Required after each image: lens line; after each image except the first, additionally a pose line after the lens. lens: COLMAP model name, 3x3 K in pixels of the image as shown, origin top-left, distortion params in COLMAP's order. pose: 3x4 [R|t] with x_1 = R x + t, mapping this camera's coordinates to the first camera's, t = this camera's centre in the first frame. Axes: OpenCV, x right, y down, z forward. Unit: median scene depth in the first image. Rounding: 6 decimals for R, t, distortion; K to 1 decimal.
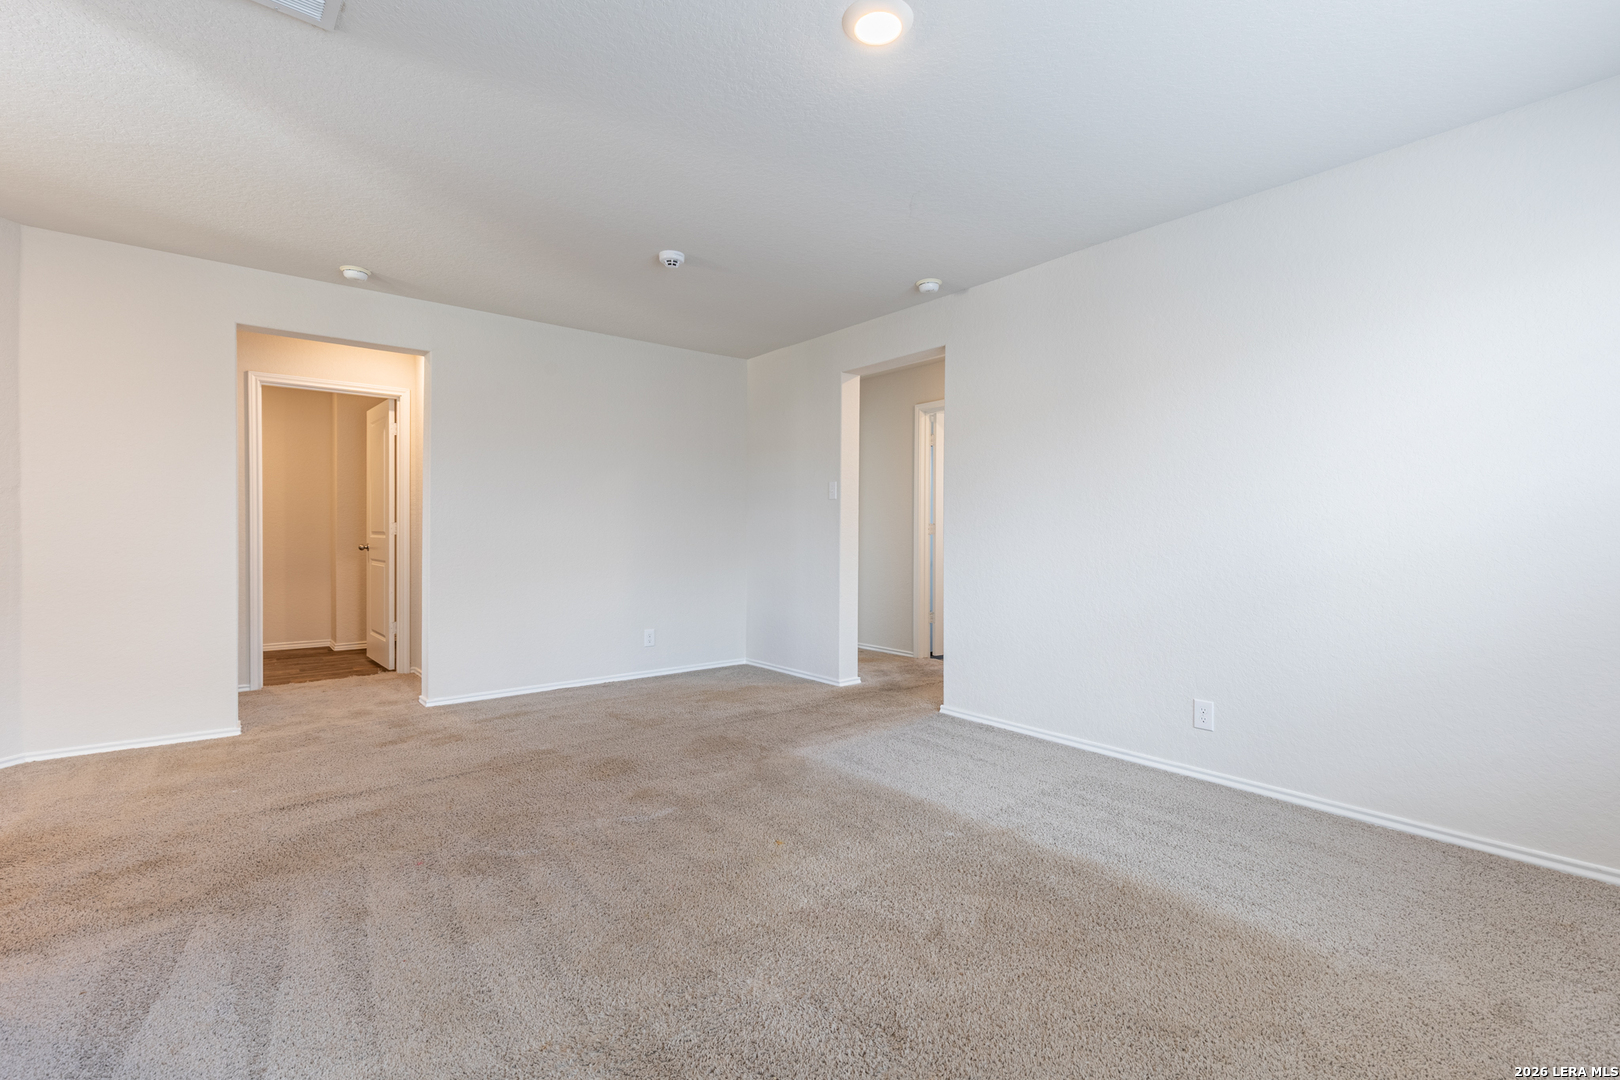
lens RADIAL K [[745.5, 0, 817.6], [0, 745.5, 535.0], [0, 0, 1]] dist [0.002885, -0.000785]
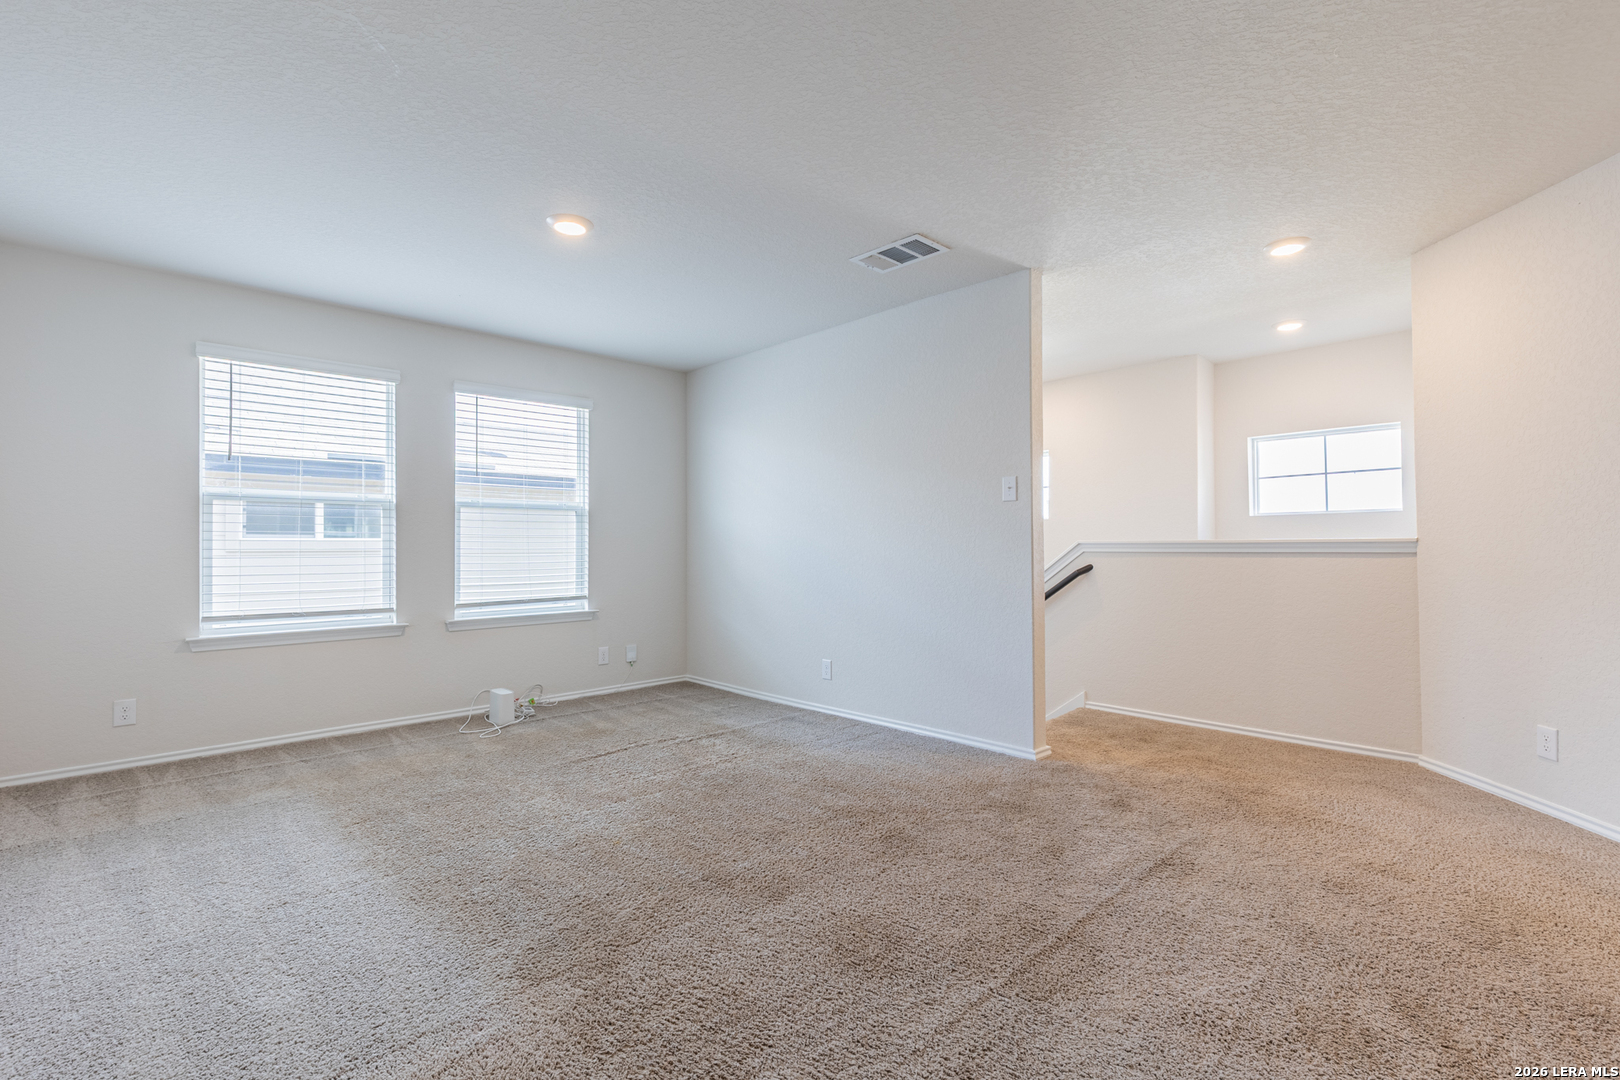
lens RADIAL K [[730.9, 0, 814.8], [0, 730.9, 570.3], [0, 0, 1]] dist [0.010627, -0.000014]
pose [[-0.996480, -0.000276, -0.083830, -0.205463], [-0.004195, 0.998906, 0.046577, -0.019630], [0.083726, 0.046765, -0.995391, 1.784880]]
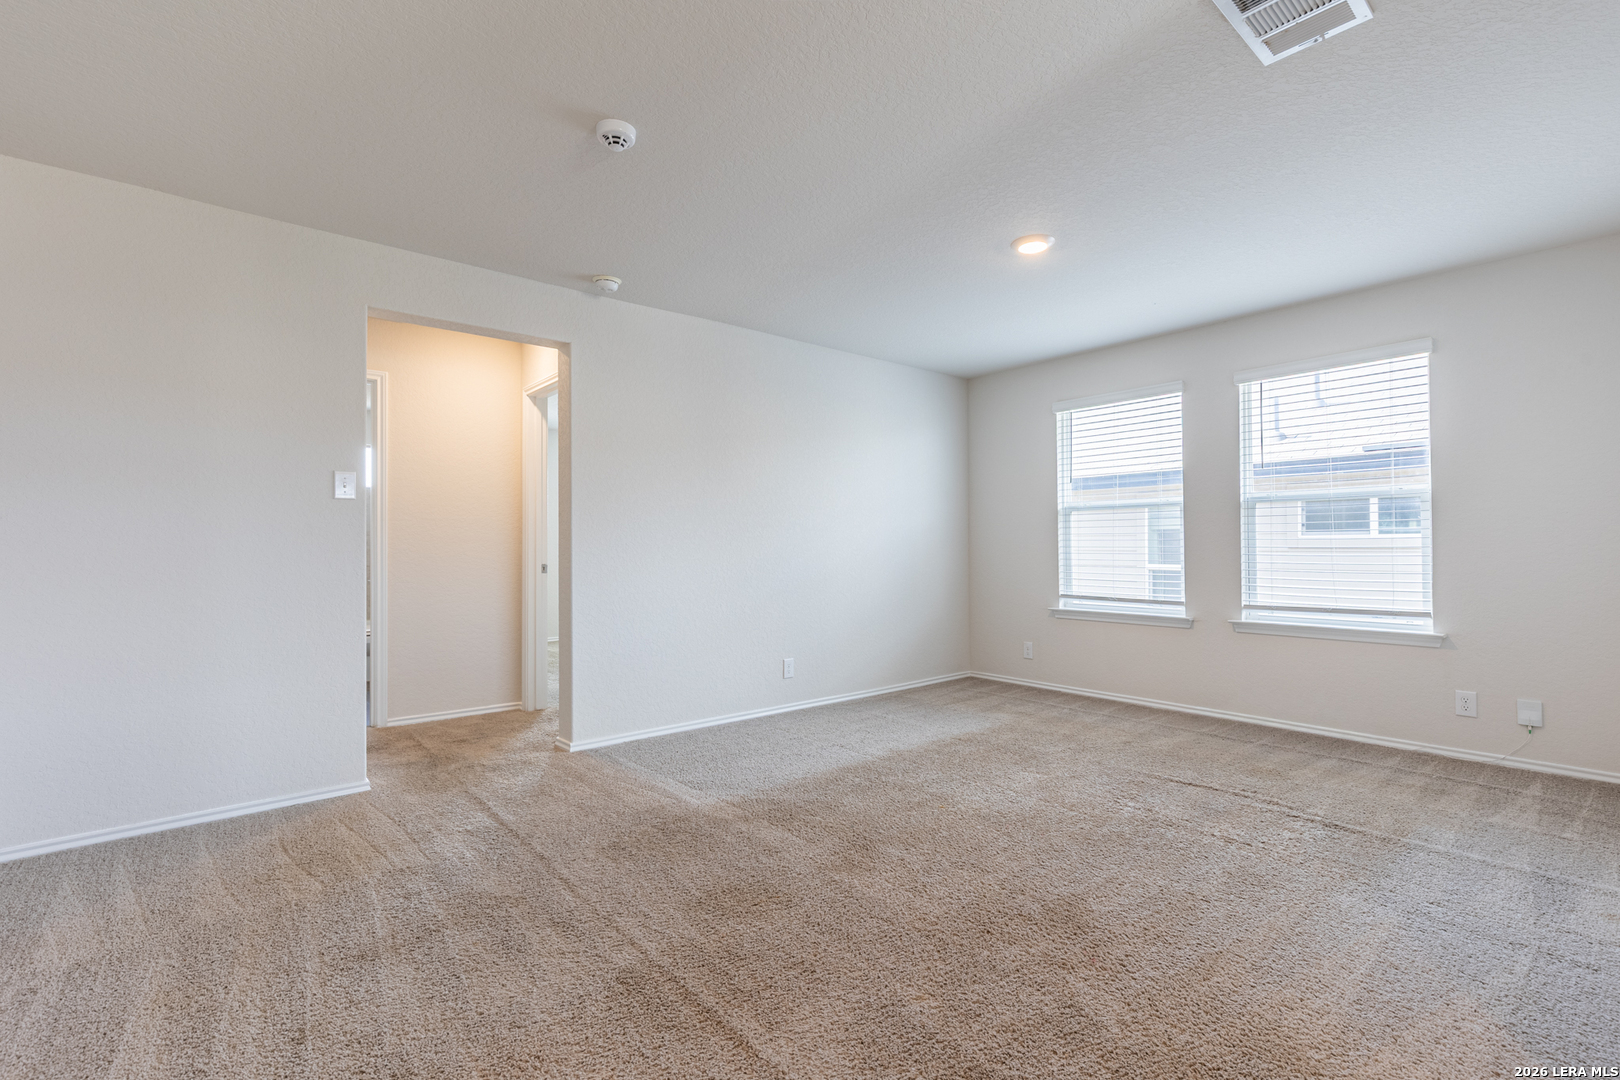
lens RADIAL K [[730.9, 0, 814.8], [0, 730.9, 570.3], [0, 0, 1]] dist [0.010627, -0.000014]
pose [[-0.009850, -0.037865, 0.999234, -1.058236], [0.018739, 0.999100, 0.038045, -0.014902], [-0.999776, 0.019099, -0.009131, 1.056558]]
